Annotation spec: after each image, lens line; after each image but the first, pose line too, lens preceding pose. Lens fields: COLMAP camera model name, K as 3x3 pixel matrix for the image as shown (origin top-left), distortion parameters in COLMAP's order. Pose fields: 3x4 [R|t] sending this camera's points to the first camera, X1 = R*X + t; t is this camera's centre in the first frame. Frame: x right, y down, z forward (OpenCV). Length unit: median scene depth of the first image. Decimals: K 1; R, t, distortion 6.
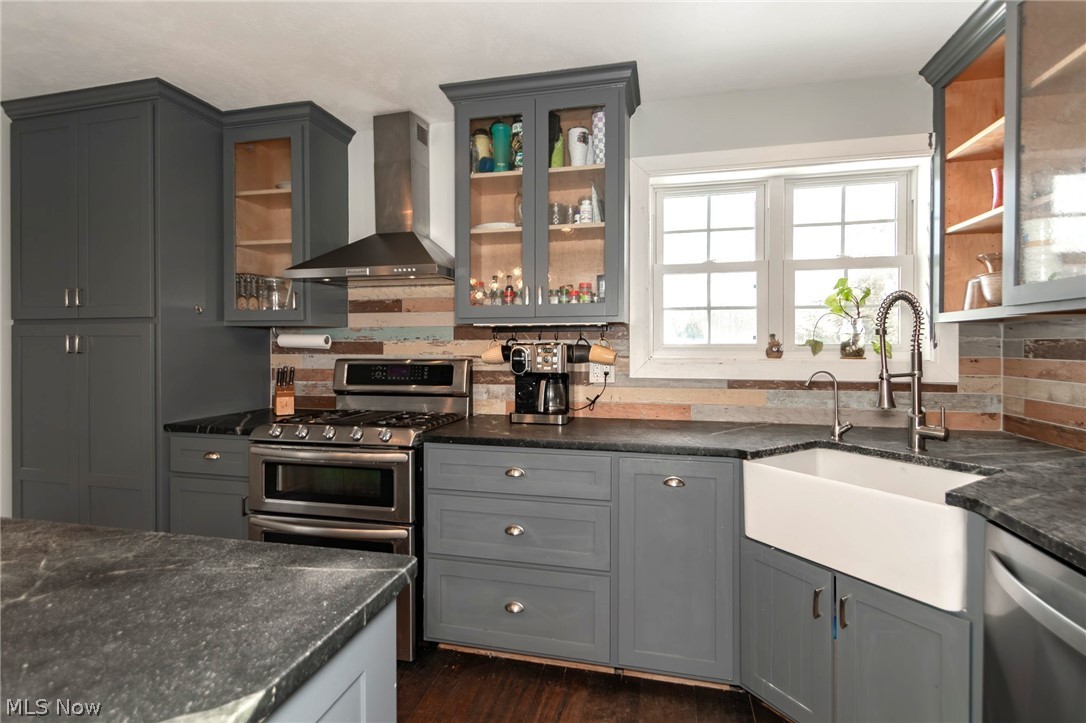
lens RADIAL K [[506.8, 0, 548.8], [0, 506.8, 351.0], [0, 0, 1]] dist [0.009636, -0.005458]
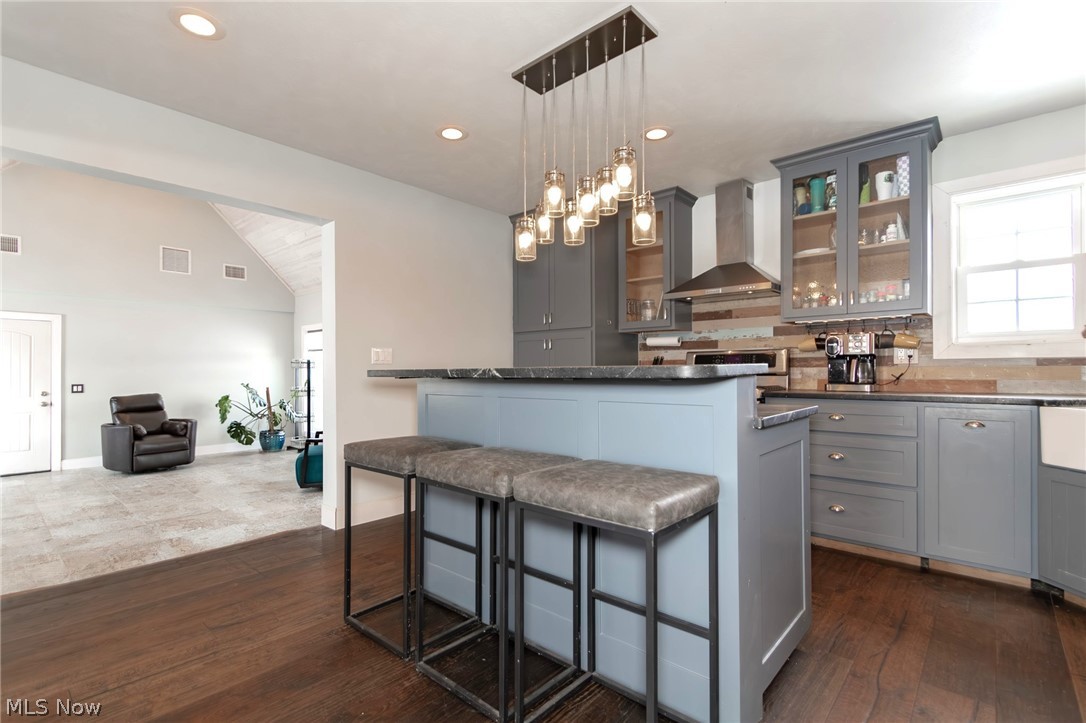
lens RADIAL K [[506.8, 0, 538.8], [0, 506.8, 372.8], [0, 0, 1]] dist [0.009636, -0.005458]
pose [[0.877785, -0.002875, -0.479046, -0.098048], [-0.001465, 0.999961, -0.008685, 0.103668], [0.479052, 0.008326, 0.877747, -0.597645]]
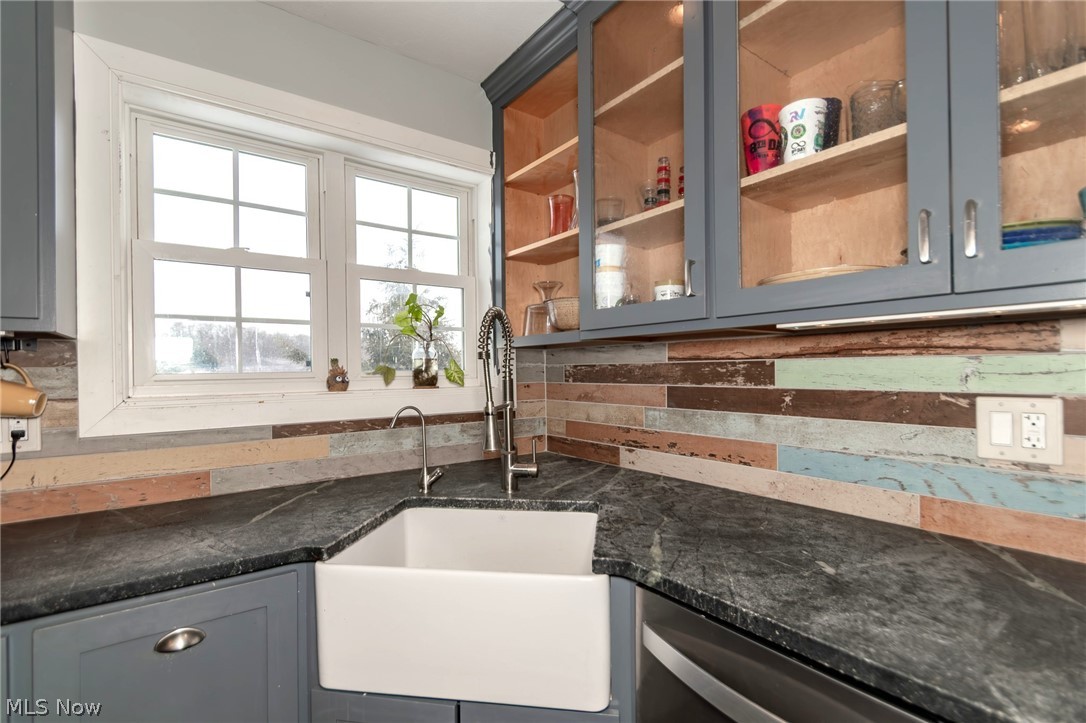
lens RADIAL K [[506.8, 0, 541.5], [0, 506.8, 369.2], [0, 0, 1]] dist [0.009636, -0.005458]
pose [[0.649030, -0.007487, 0.760726, 0.071757], [0.021238, 0.999740, -0.008281, -0.005297], [-0.760467, 0.021531, 0.649020, 0.290913]]
